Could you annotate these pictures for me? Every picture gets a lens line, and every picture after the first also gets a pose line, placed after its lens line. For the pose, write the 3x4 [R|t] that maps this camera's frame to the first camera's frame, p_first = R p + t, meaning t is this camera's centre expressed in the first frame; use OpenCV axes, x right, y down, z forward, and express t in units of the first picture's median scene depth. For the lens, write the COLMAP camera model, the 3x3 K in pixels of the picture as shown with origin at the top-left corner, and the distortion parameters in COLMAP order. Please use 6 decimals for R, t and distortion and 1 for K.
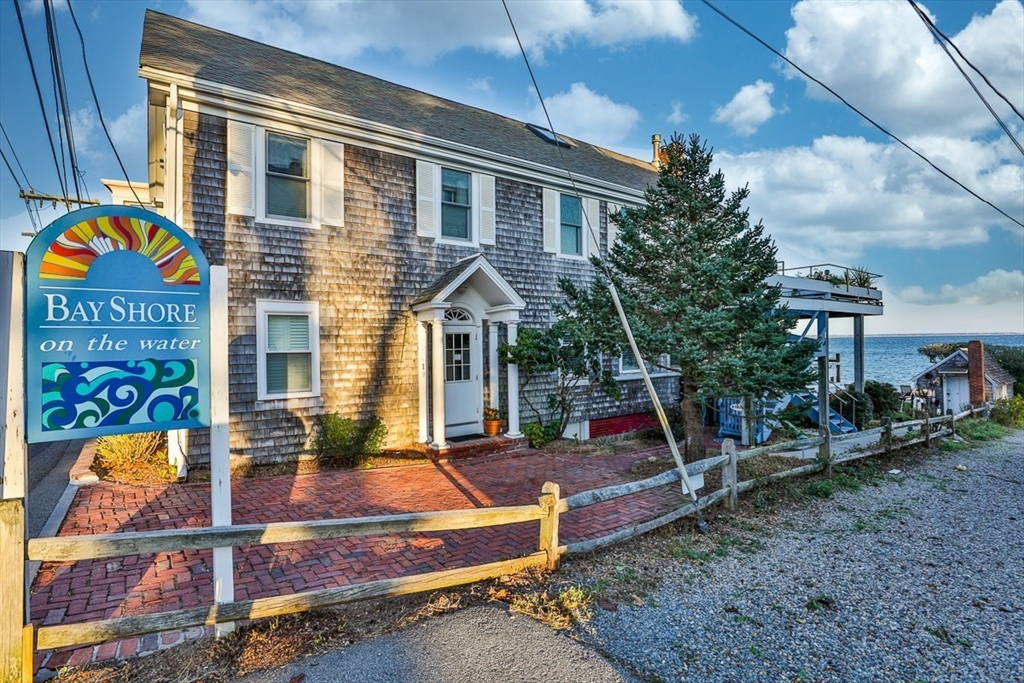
lens RADIAL K [[473.5, 0, 479.9], [0, 473.5, 339.9], [0, 0, 1]] dist [-0.034231, 0.000098]
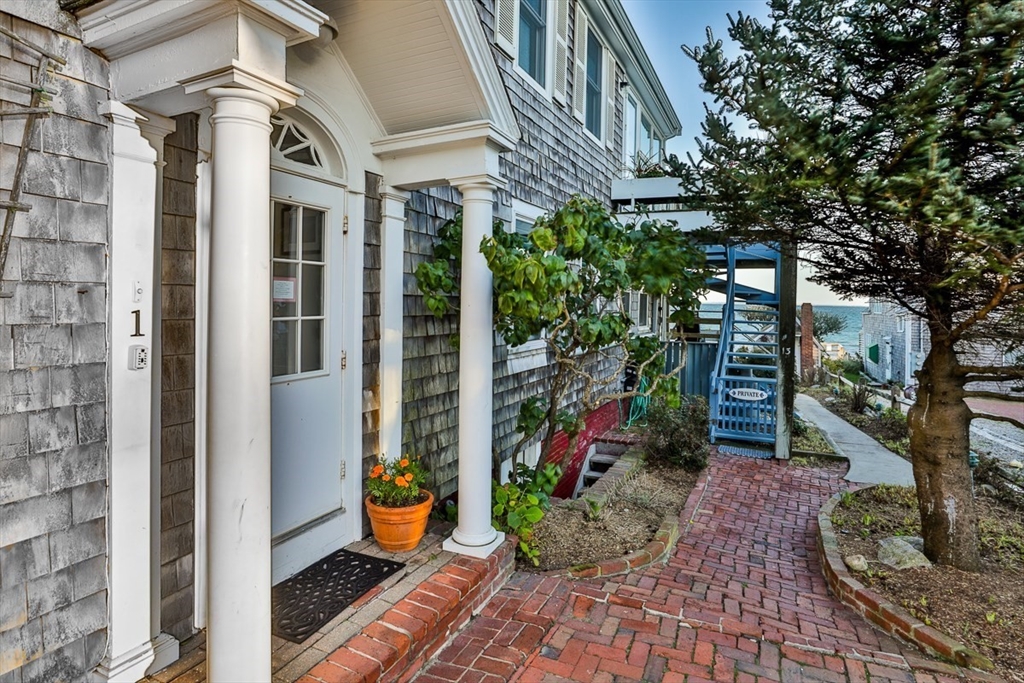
lens RADIAL K [[537.9, 0, 509.9], [0, 537.9, 298.3], [0, 0, 1]] dist [-0.024968, 0.000224]
pose [[0.855264, 0.028744, 0.517395, -0.106764], [-0.028463, 0.999559, -0.008480, 0.045594], [-0.517411, -0.007474, 0.855705, 0.760507]]
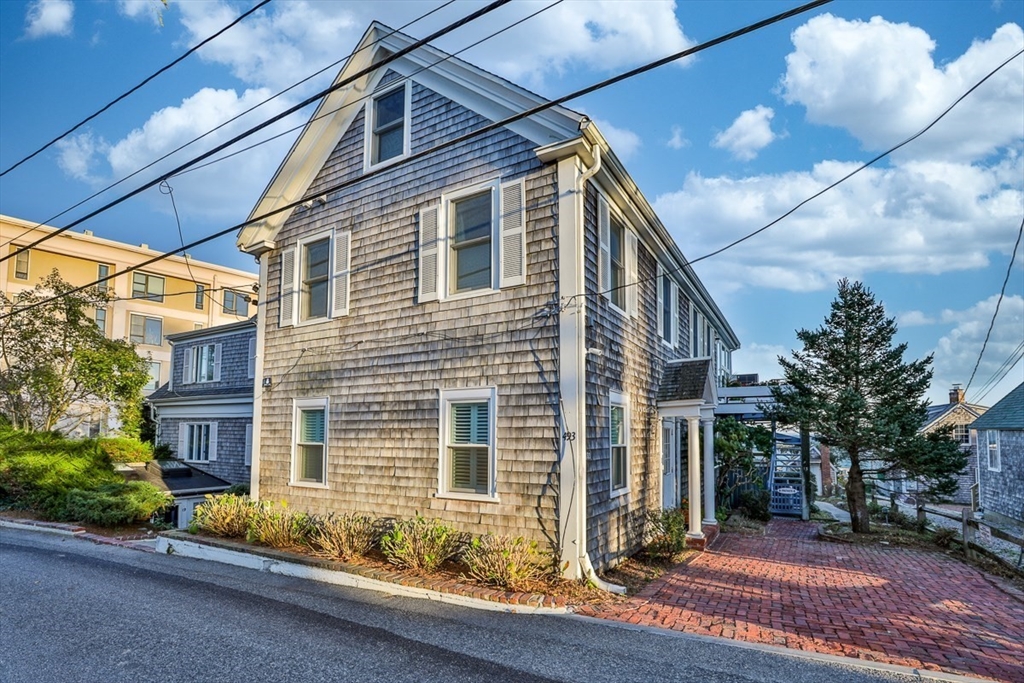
lens RADIAL K [[483.1, 0, 512.7], [0, 483.1, 411.6], [0, 0, 1]] dist [0.001033, 0.000358]
pose [[0.893962, 0.032304, 0.446977, -0.950447], [-0.010663, 0.998649, -0.050848, 0.007988], [-0.448016, 0.040690, 0.893099, 0.210319]]
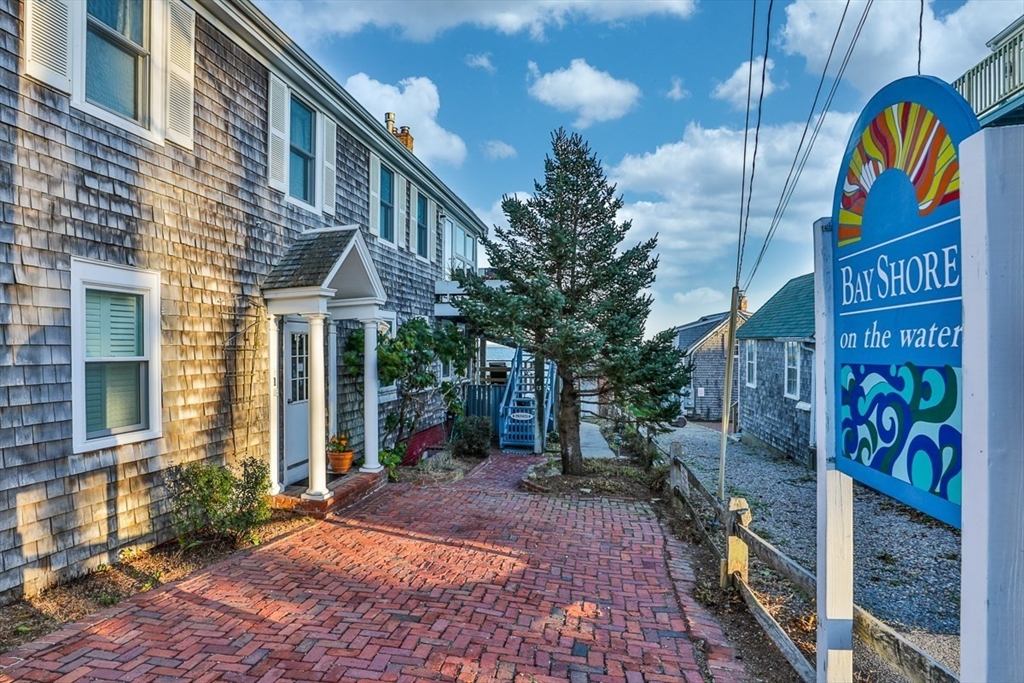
lens RADIAL K [[576.1, 0, 414.4], [0, 576.1, 350.6], [0, 0, 1]] dist [-0.047440, 0.024537]
pose [[0.787743, 0.007498, 0.615958, -0.498468], [-0.010525, 0.999944, 0.001288, 0.009733], [-0.615913, -0.007497, 0.787778, 0.251385]]
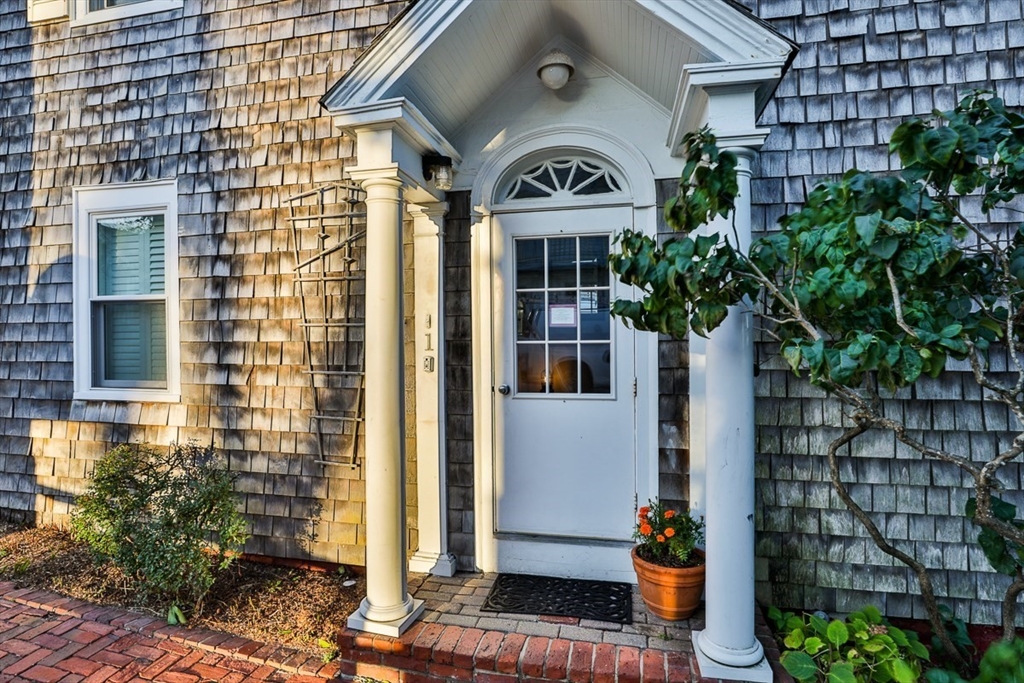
lens RADIAL K [[549.2, 0, 512.0], [0, 549.2, 341.5], [0, 0, 1]] dist [-0.021560, 0.001294]
pose [[0.692151, 0.015927, -0.721577, 0.207412], [-0.000249, 0.999762, 0.021829, 0.051144], [0.721752, -0.014929, 0.691990, 0.833962]]
